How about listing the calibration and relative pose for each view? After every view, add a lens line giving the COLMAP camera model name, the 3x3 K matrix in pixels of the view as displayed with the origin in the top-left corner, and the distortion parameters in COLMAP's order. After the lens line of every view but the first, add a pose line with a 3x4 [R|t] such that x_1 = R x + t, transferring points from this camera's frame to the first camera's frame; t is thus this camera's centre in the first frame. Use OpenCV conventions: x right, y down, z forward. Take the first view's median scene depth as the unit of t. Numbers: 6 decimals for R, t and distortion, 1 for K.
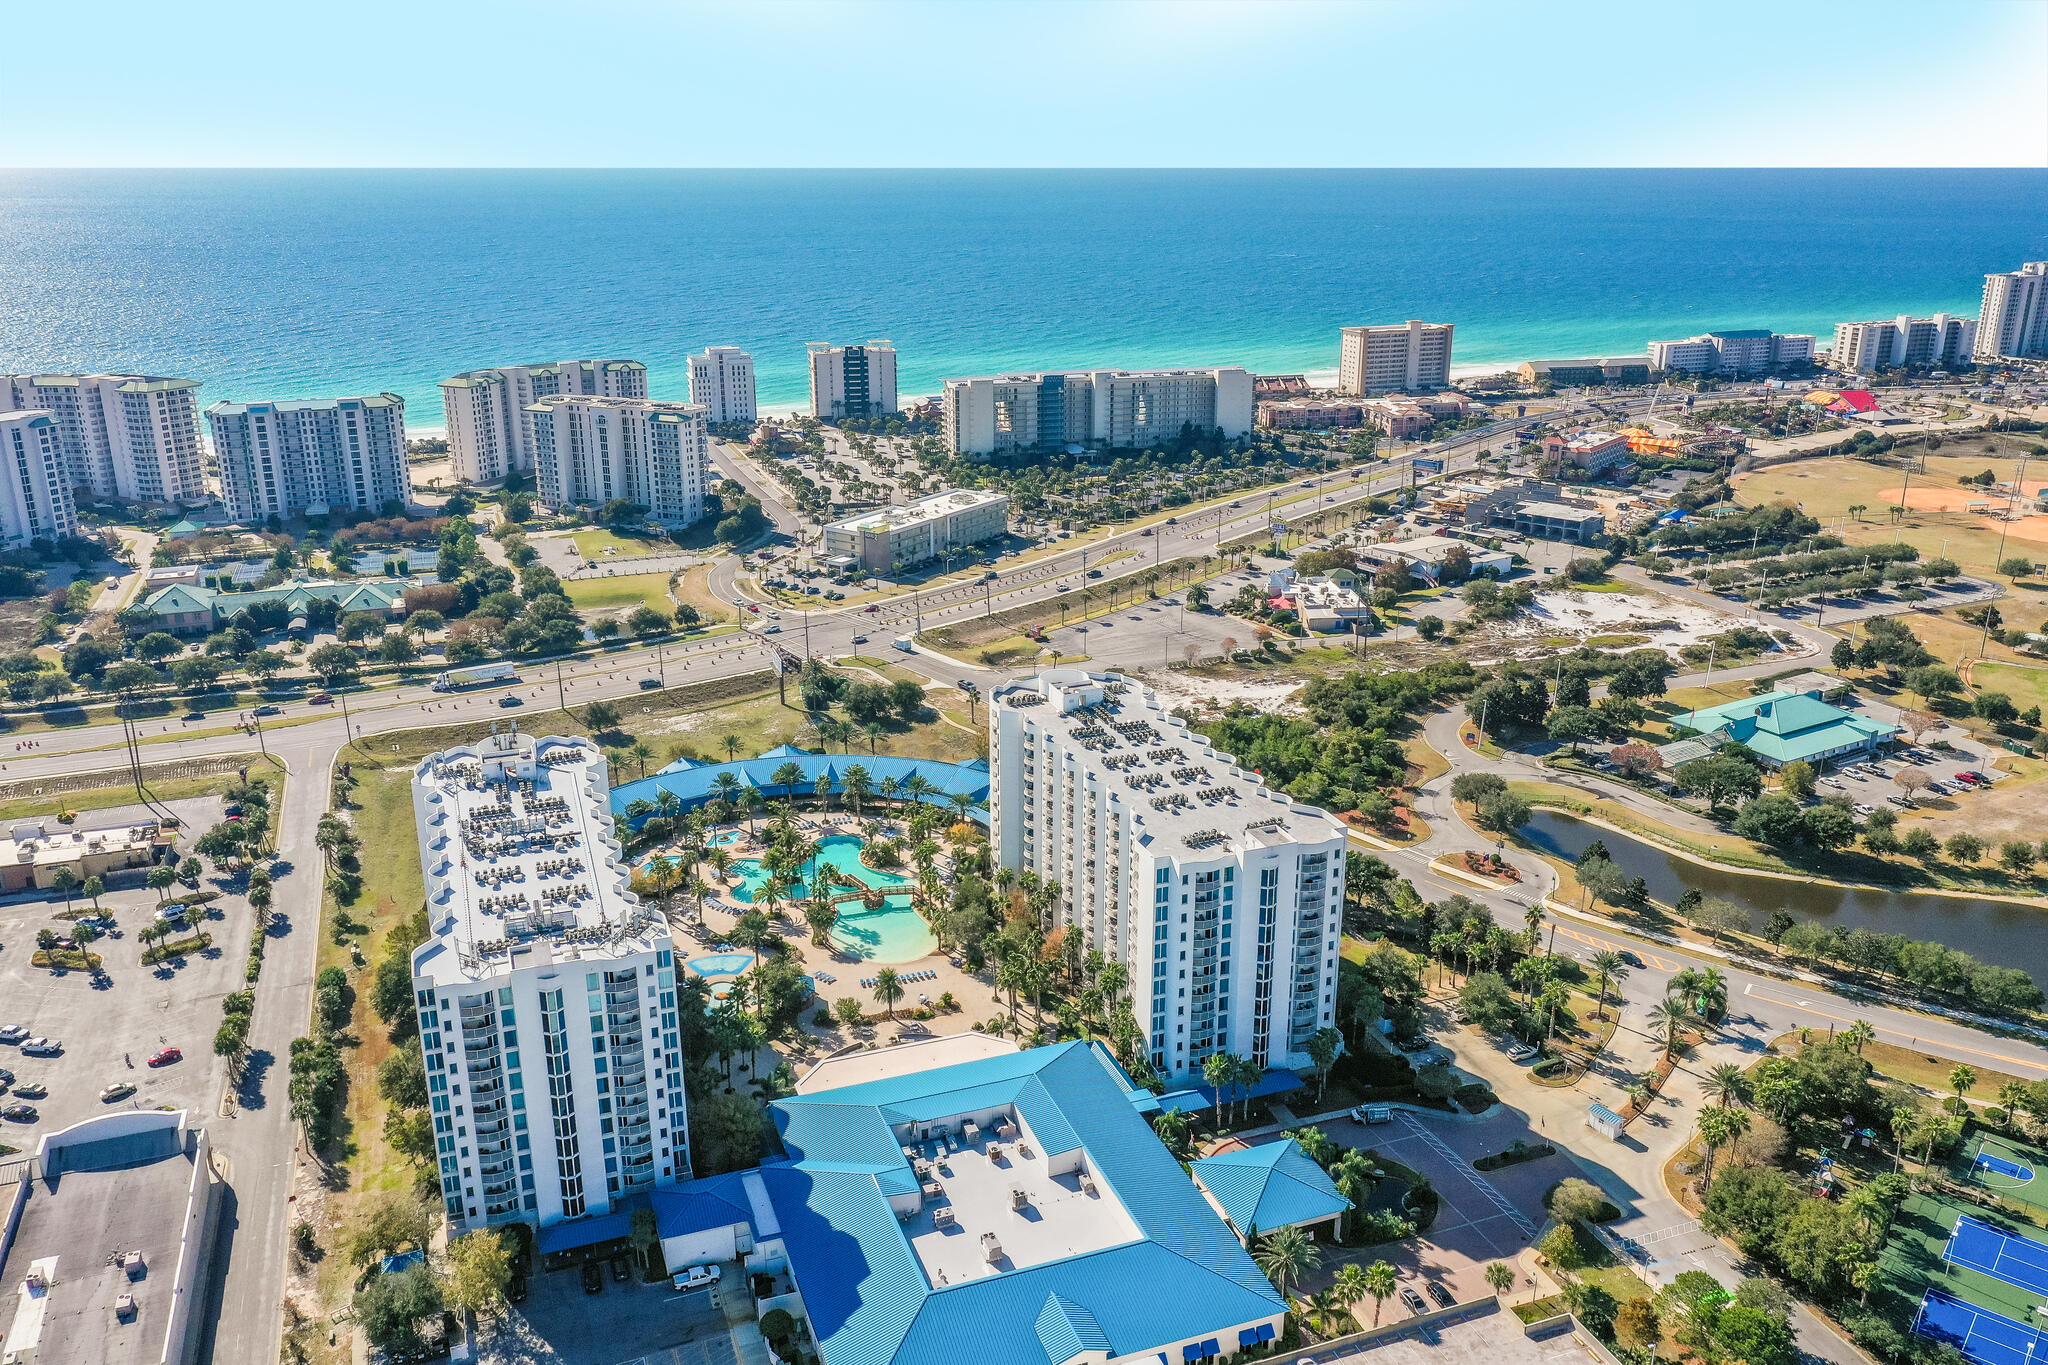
lens RADIAL K [[1589.7, 0, 1023.3], [0, 1589.7, 690.1], [0, 0, 1]] dist [-0.008285, 0.007287]
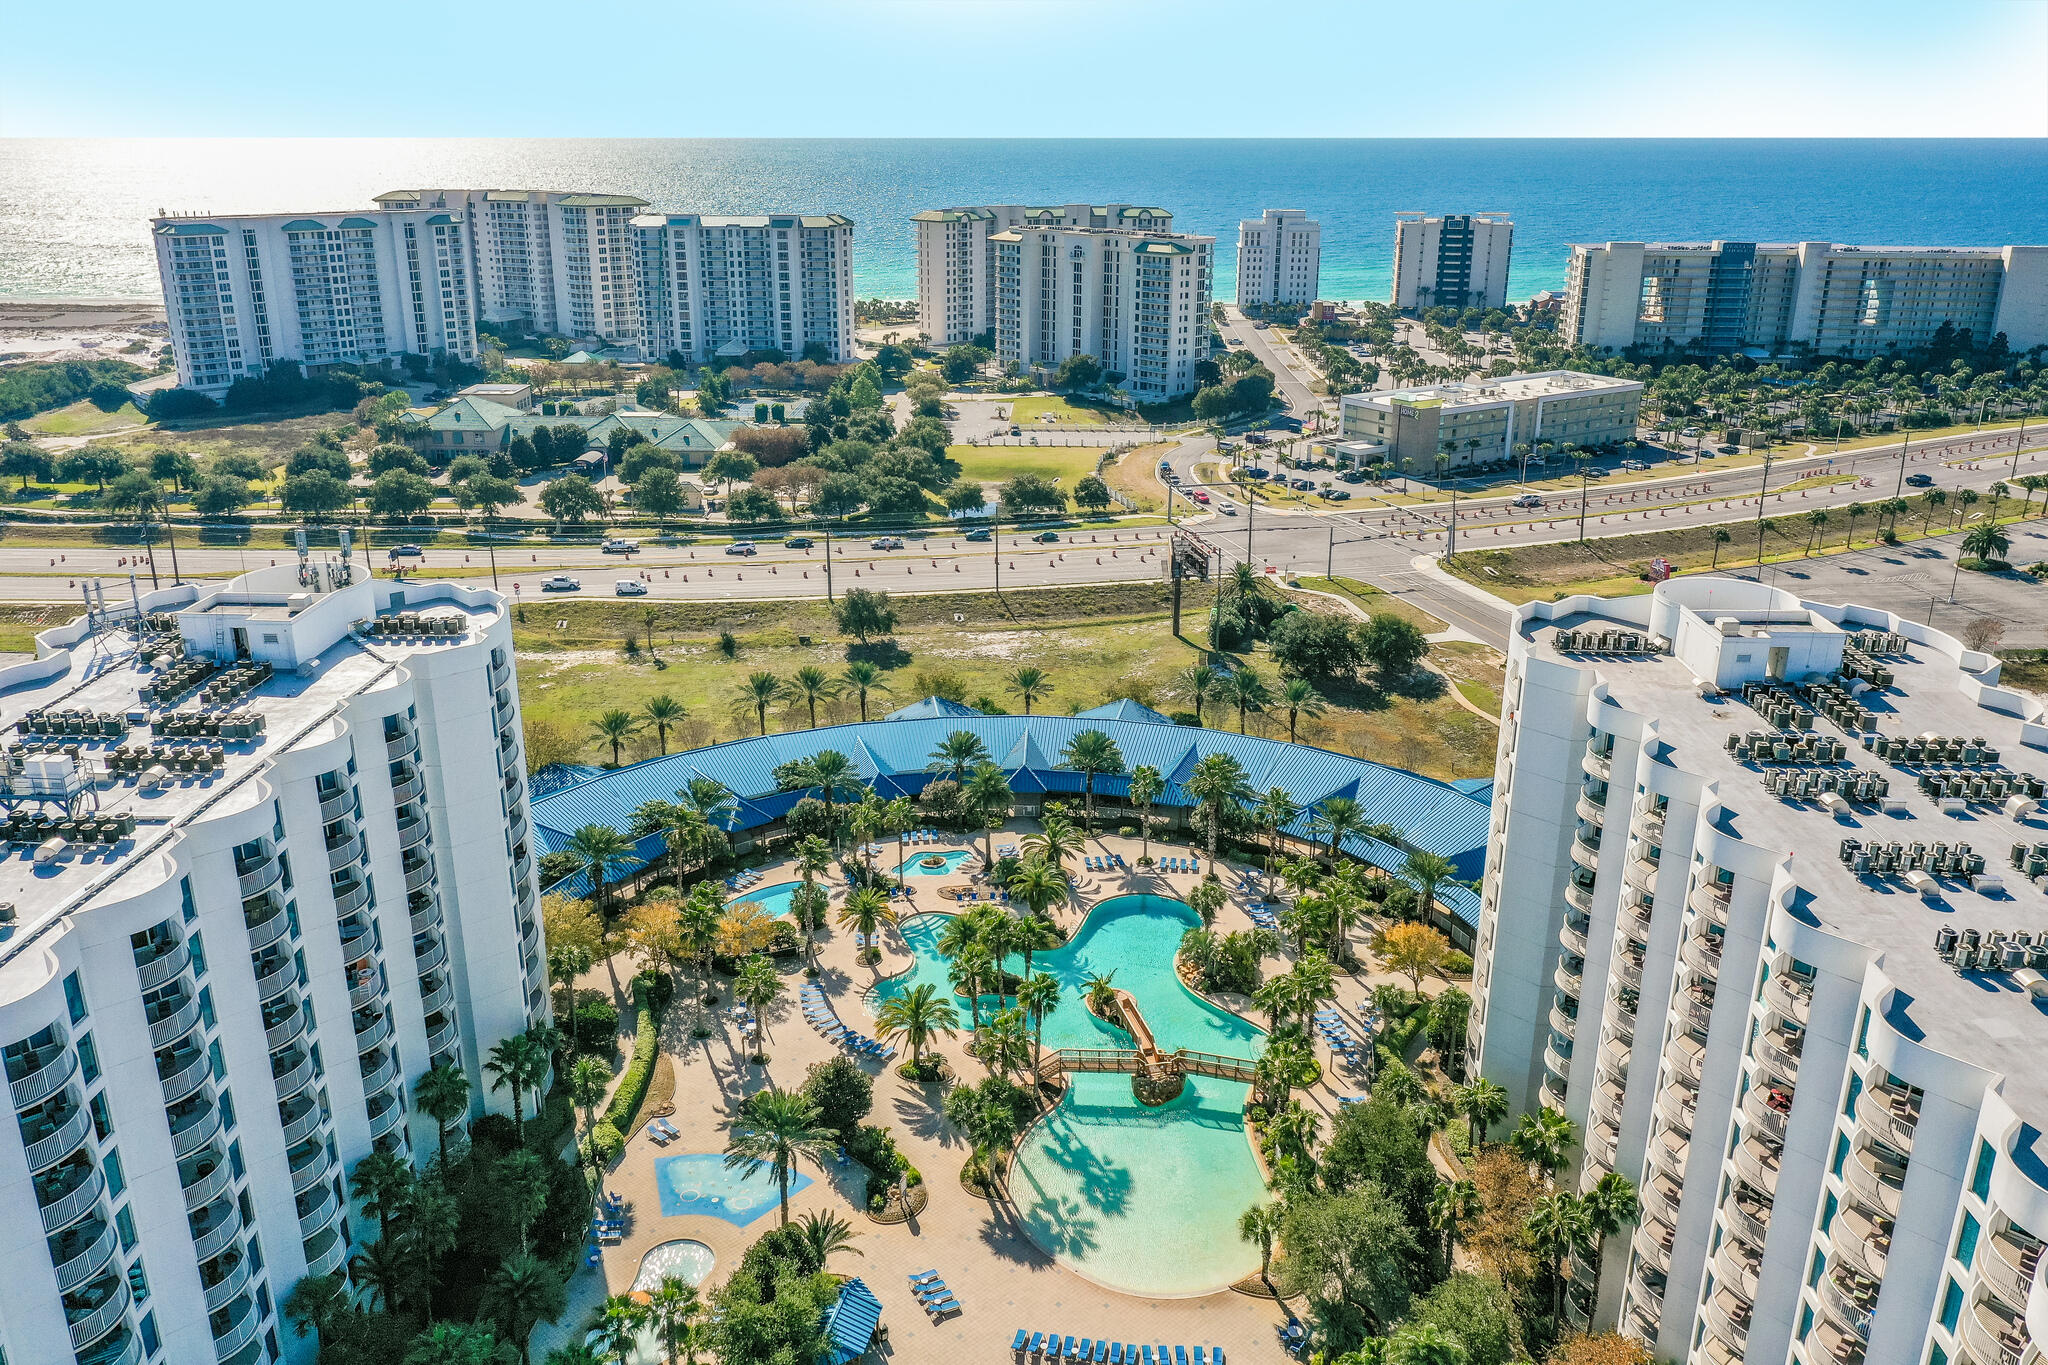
lens RADIAL K [[1589.7, 0, 1023.3], [0, 1589.7, 690.1], [0, 0, 1]] dist [-0.008285, 0.007287]
pose [[0.924434, 0.129870, -0.358547, 0.006047], [-0.125595, 0.991453, 0.035295, 0.013334], [0.360066, 0.012404, 0.932844, 0.383066]]
